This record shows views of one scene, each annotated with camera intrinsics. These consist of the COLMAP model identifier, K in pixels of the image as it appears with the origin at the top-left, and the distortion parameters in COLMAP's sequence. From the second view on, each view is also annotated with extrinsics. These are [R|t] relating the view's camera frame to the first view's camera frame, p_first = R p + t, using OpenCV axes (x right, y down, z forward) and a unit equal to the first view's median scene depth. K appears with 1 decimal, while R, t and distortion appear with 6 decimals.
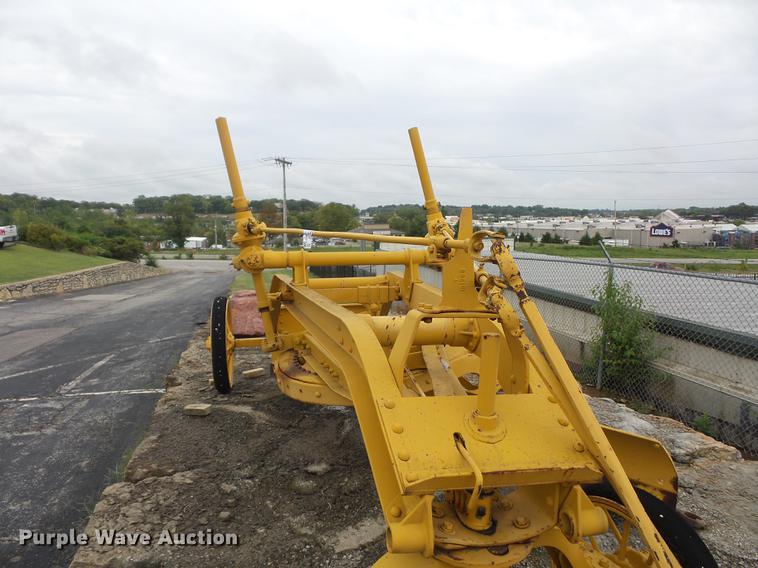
lens RADIAL K [[523.2, 0, 381.8], [0, 523.2, 287.6], [0, 0, 1]] dist [0.006760, -0.010784]
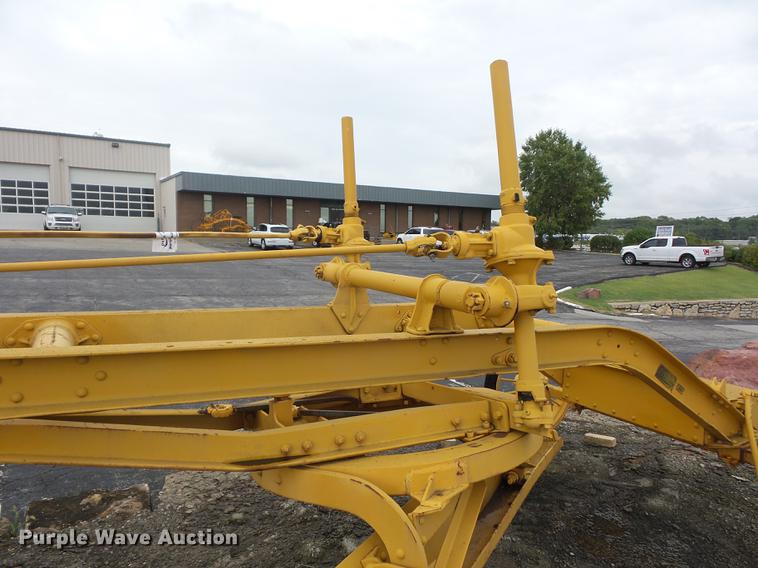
lens RADIAL K [[523.2, 0, 381.4], [0, 523.2, 285.0], [0, 0, 1]] dist [0.006760, -0.010784]
pose [[0.264254, 0.101170, -0.959132, 0.427379], [-0.147006, 0.987088, 0.063617, -0.067654], [0.953184, 0.124187, 0.275714, 0.583352]]
